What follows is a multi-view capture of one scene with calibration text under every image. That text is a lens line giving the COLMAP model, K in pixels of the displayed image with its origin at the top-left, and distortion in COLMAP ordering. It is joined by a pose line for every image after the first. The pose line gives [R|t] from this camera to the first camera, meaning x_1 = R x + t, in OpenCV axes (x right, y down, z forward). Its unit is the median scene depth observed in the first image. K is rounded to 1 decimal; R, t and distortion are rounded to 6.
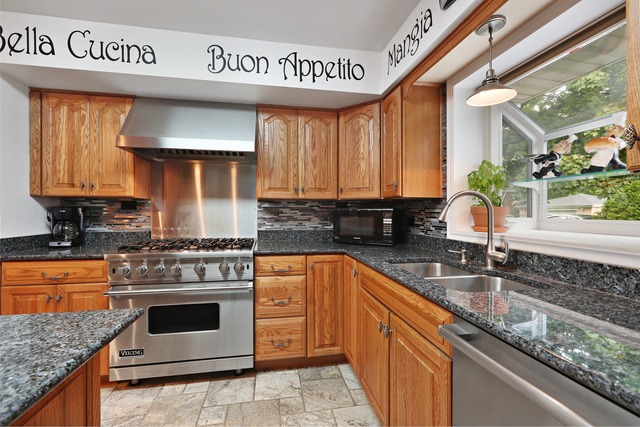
lens RADIAL K [[287.5, 0, 320.6], [0, 287.5, 213.4], [0, 0, 1]] dist [0.000721, 0.000094]
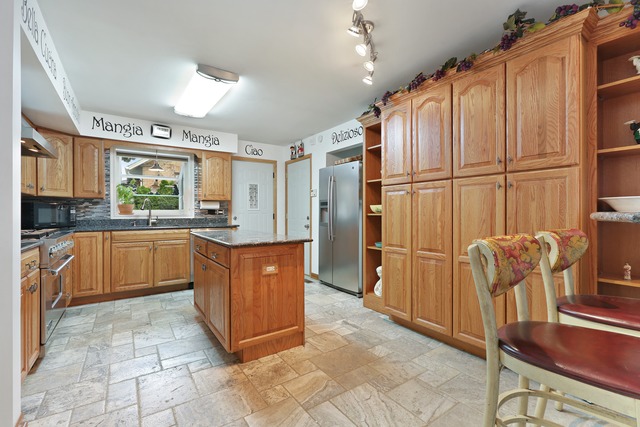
lens RADIAL K [[287.5, 0, 320.0], [0, 287.5, 211.3], [0, 0, 1]] dist [0.000721, 0.000094]
pose [[-0.403995, -0.006531, 0.914738, -2.071821], [0.002972, 0.999960, 0.008452, 0.016940], [-0.914756, 0.006133, -0.403960, 0.455226]]
